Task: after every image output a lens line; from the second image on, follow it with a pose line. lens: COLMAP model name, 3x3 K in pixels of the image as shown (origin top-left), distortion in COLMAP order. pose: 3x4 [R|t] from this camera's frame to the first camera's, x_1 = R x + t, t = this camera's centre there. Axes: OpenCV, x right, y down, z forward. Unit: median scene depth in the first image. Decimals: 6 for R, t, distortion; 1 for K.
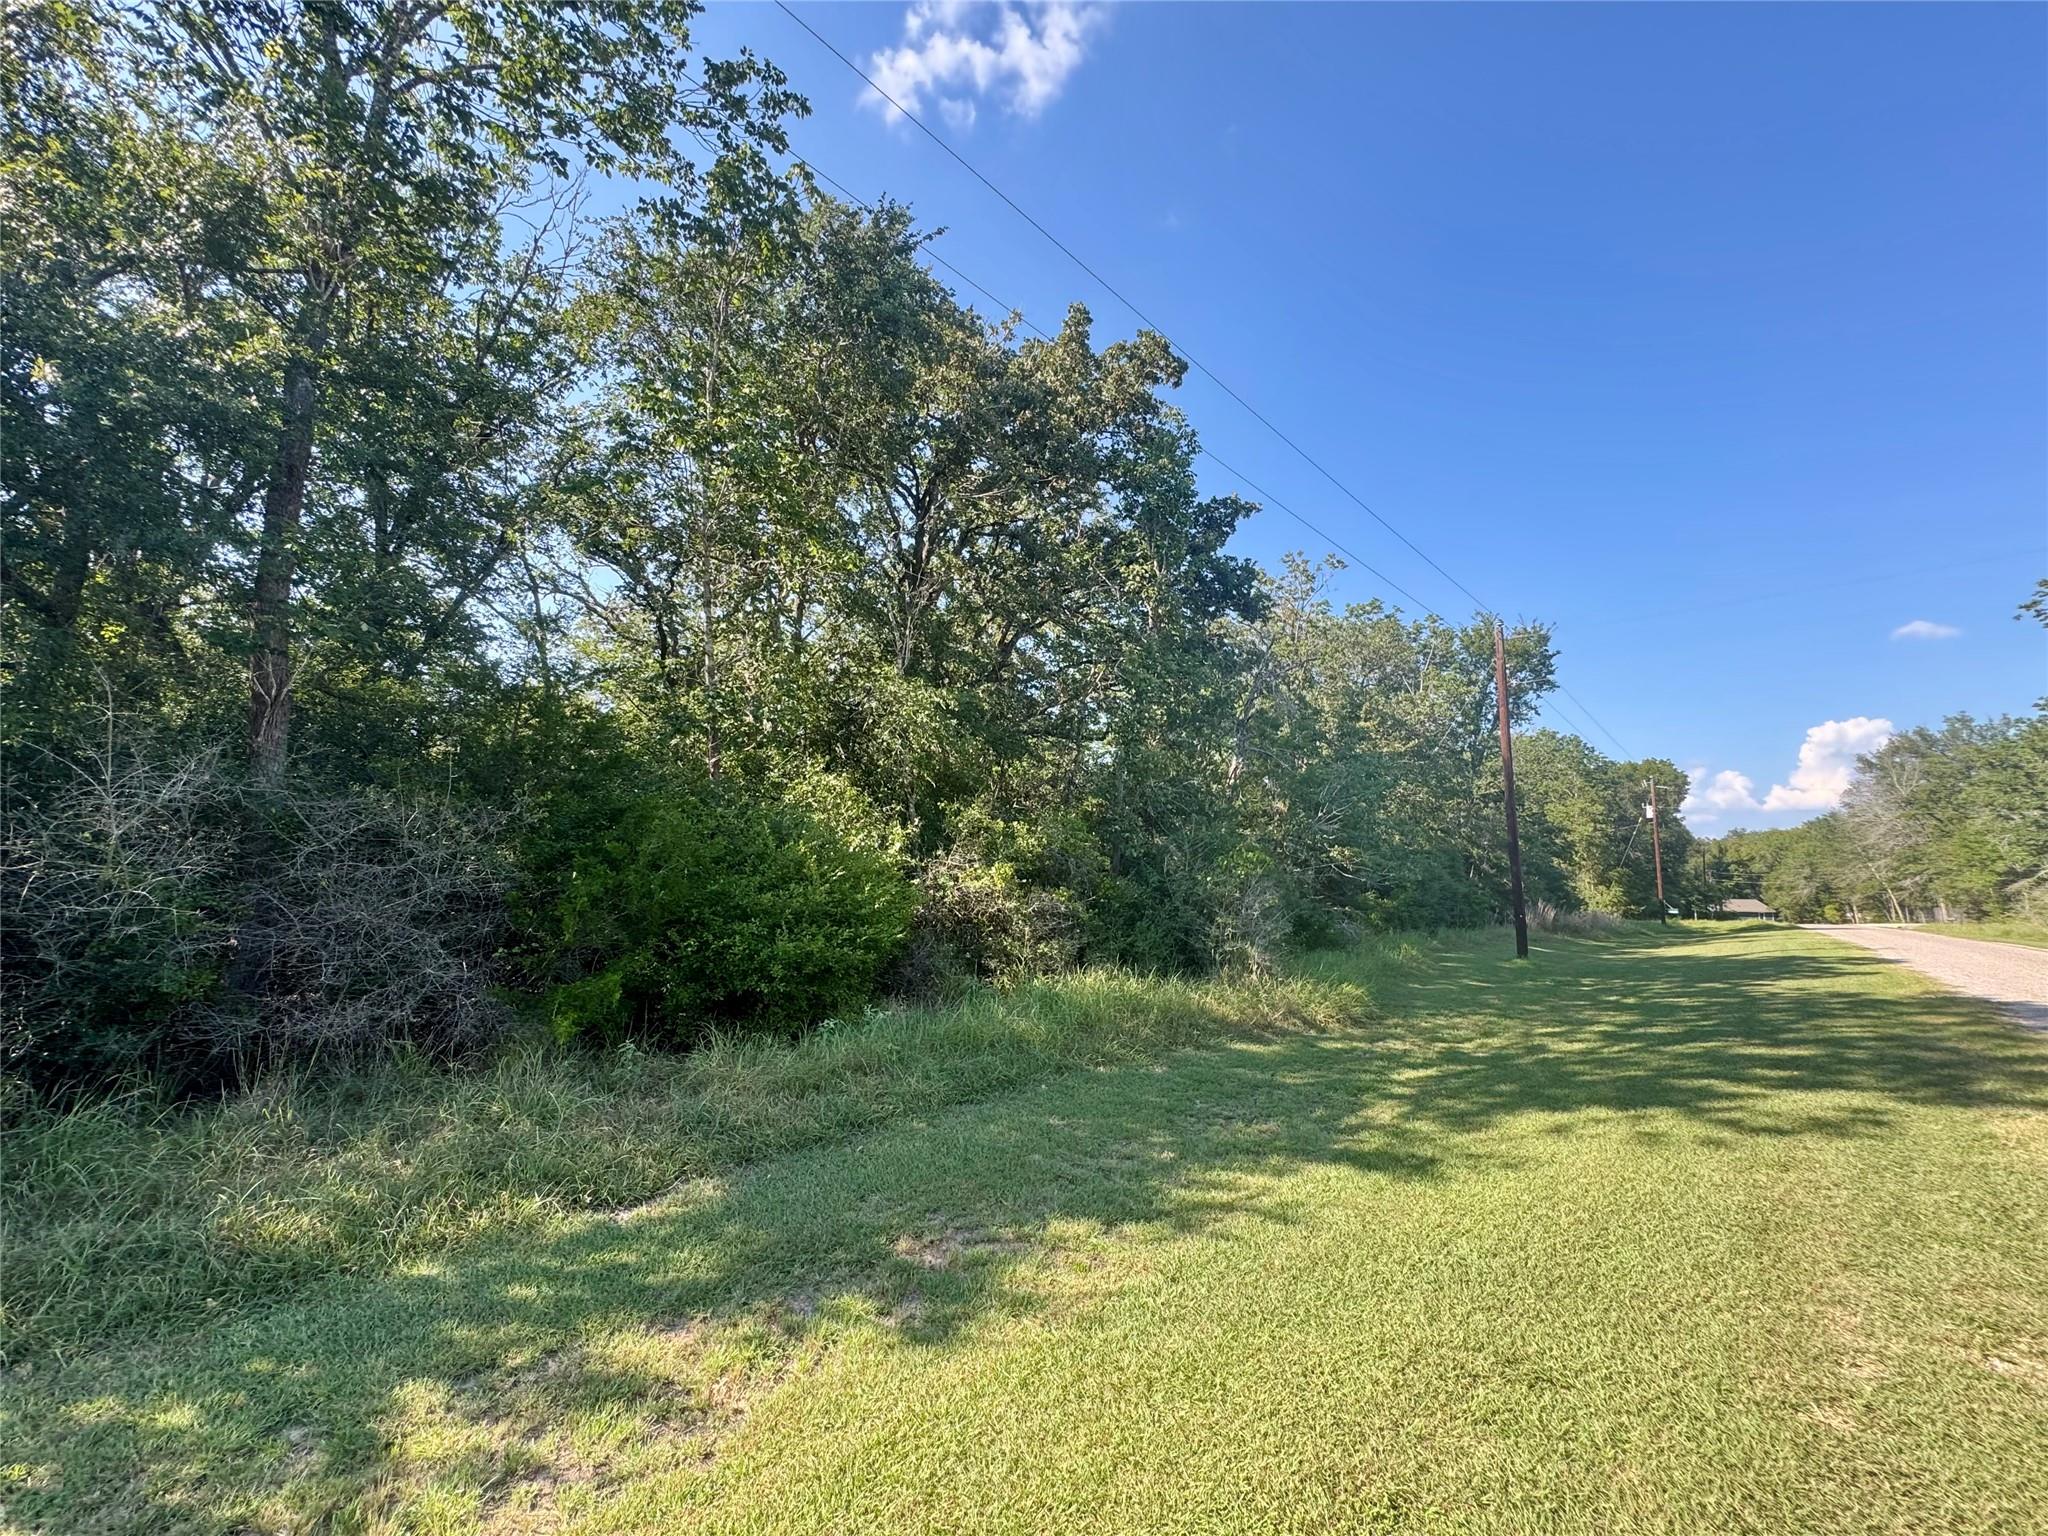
lens RADIAL K [[831.7, 0, 1024.0], [0, 831.7, 768.0], [0, 0, 1]] dist [0.004698, 0.000413]
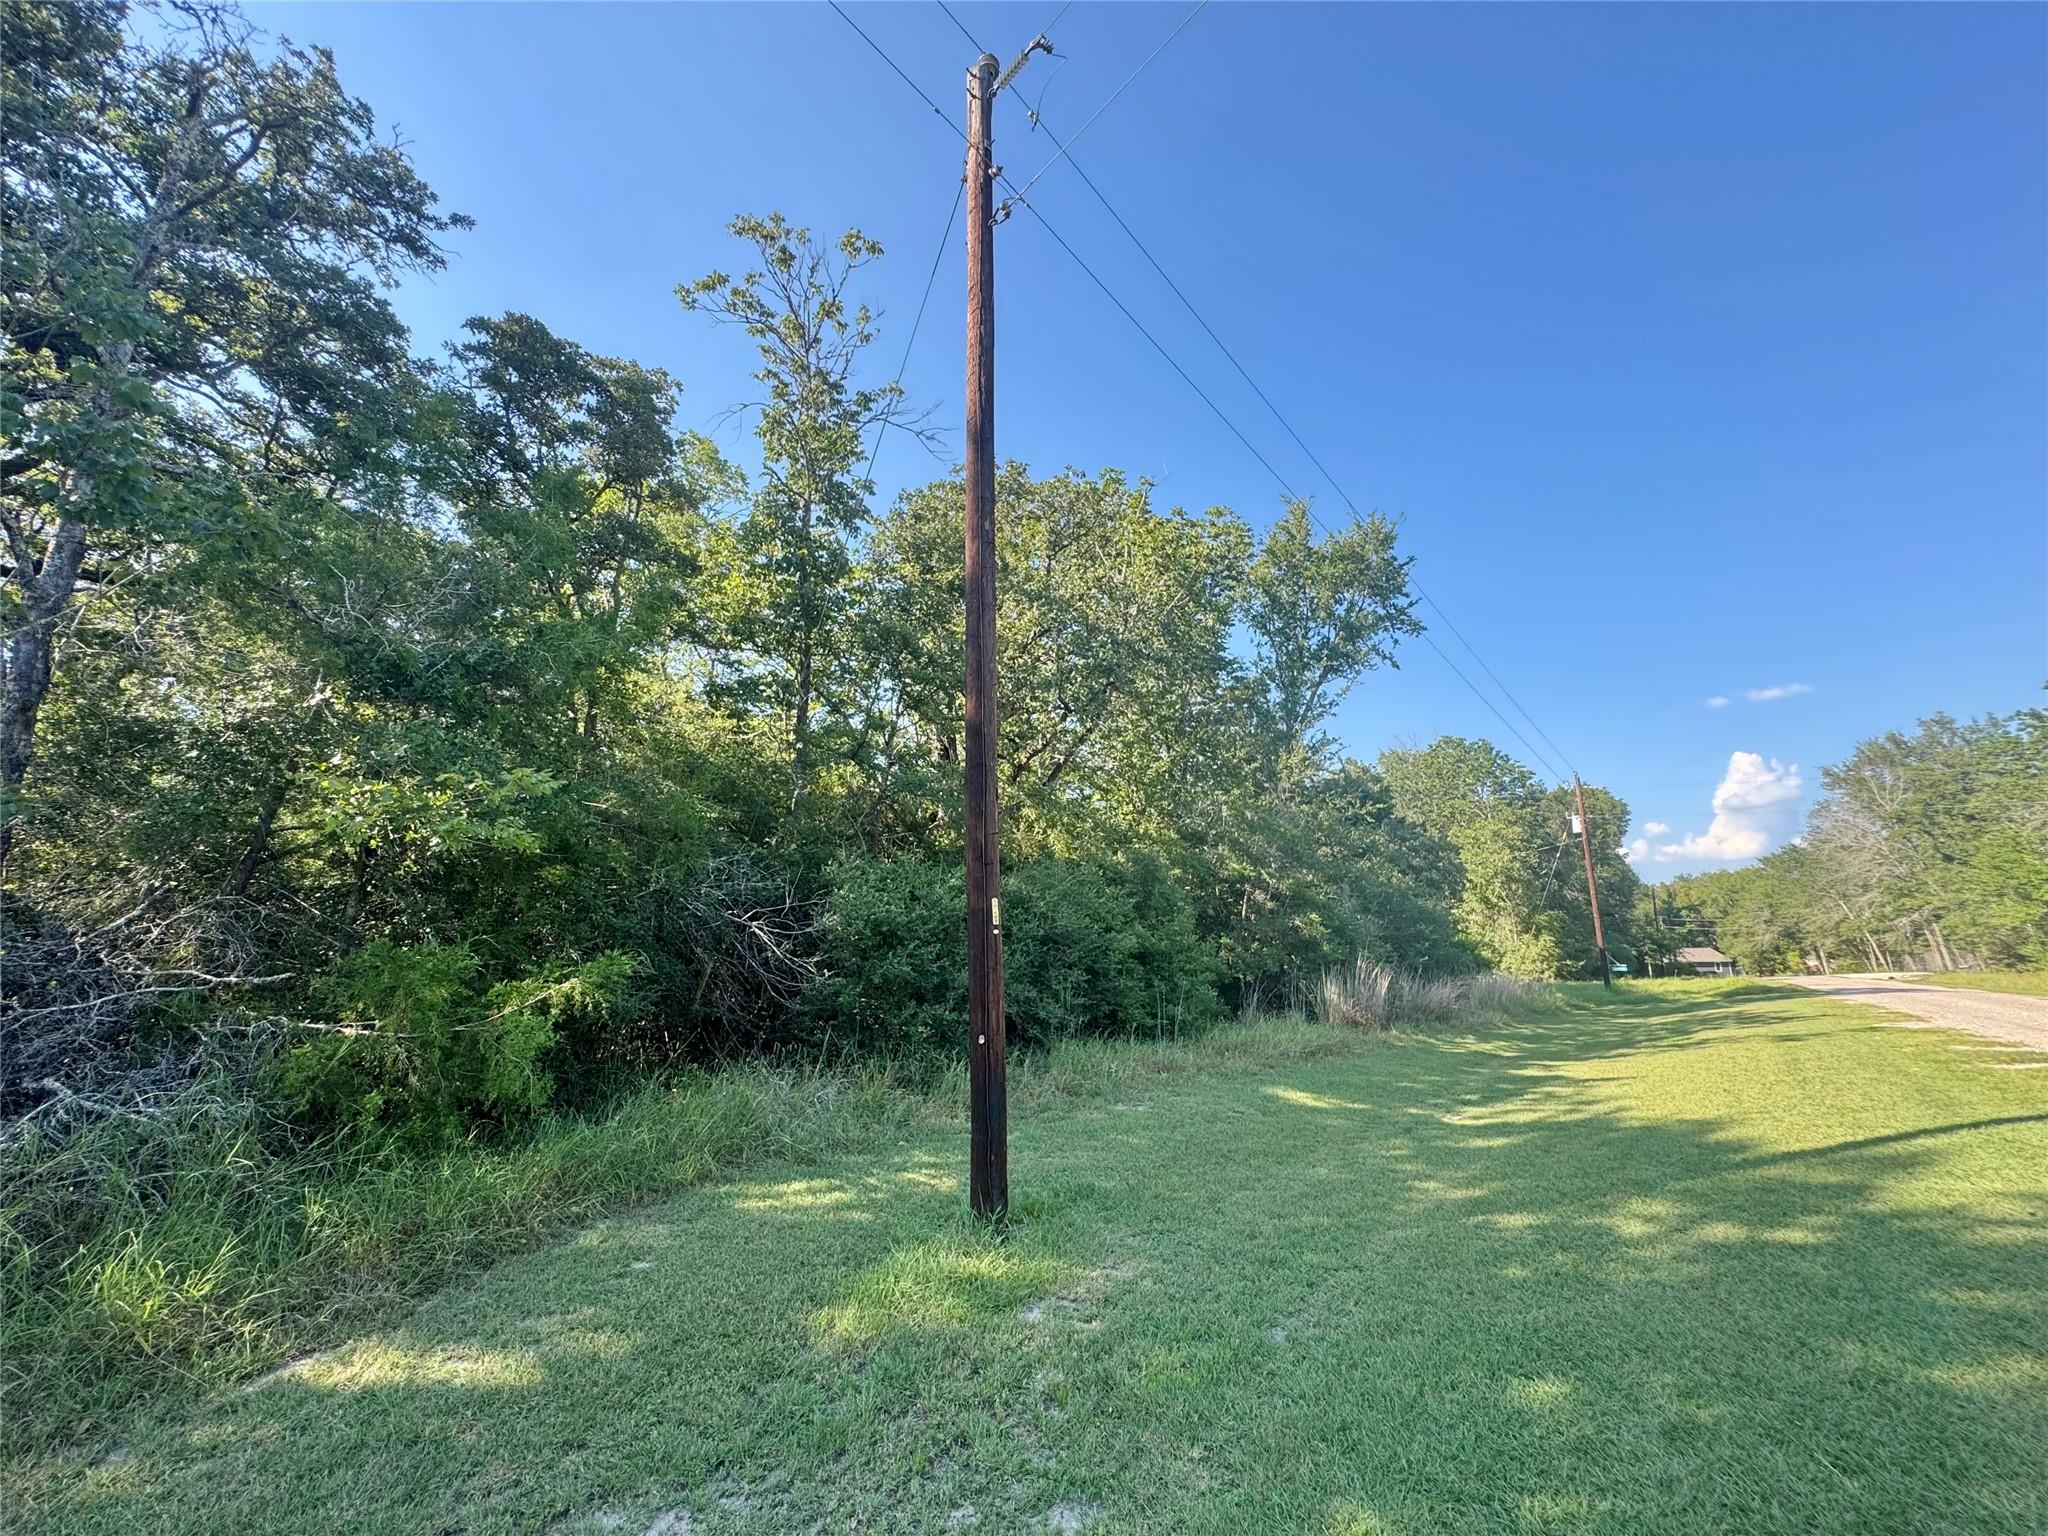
lens RADIAL K [[817.1, 0, 1023.0], [0, 817.1, 767.5], [0, 0, 1]] dist [-0.003008, 0.001107]
pose [[0.999247, -0.016368, 0.035165, 0.175817], [0.019181, 0.996512, -0.081215, 0.034608], [-0.033713, 0.081828, 0.996076, 0.220976]]
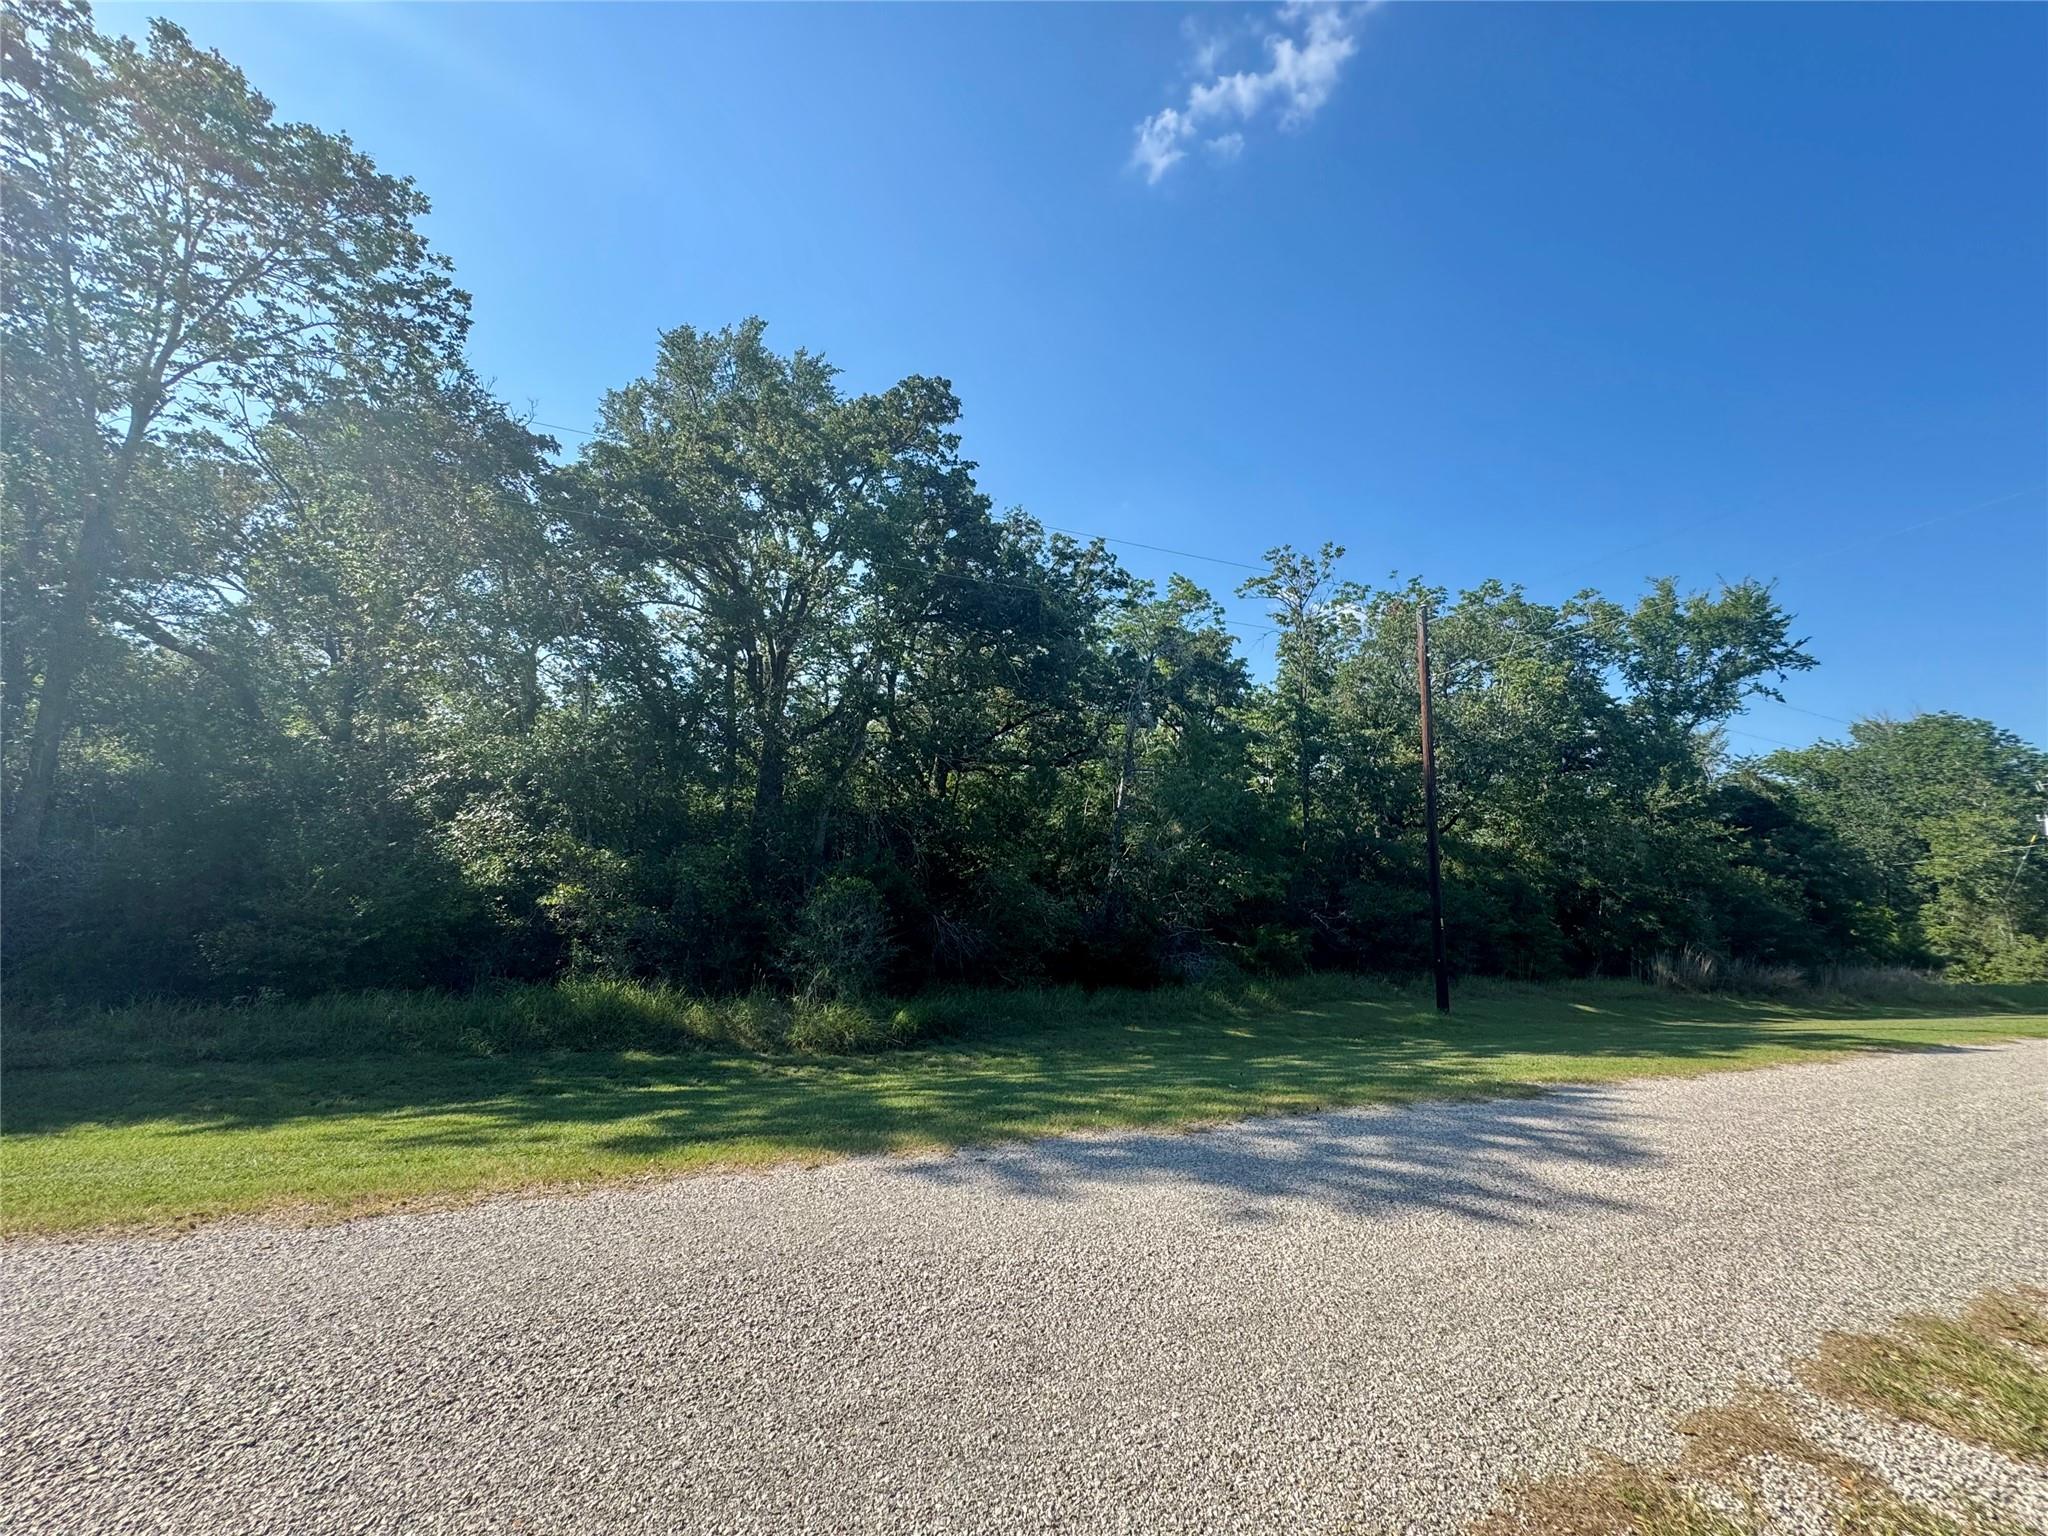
lens RADIAL K [[817.1, 0, 1023.0], [0, 817.1, 767.5], [0, 0, 1]] dist [-0.003008, 0.001107]
pose [[0.917650, -0.045254, -0.394806, 0.160016], [0.031462, 0.998650, -0.041340, 0.002955], [0.396143, 0.025514, 0.917834, 0.030564]]
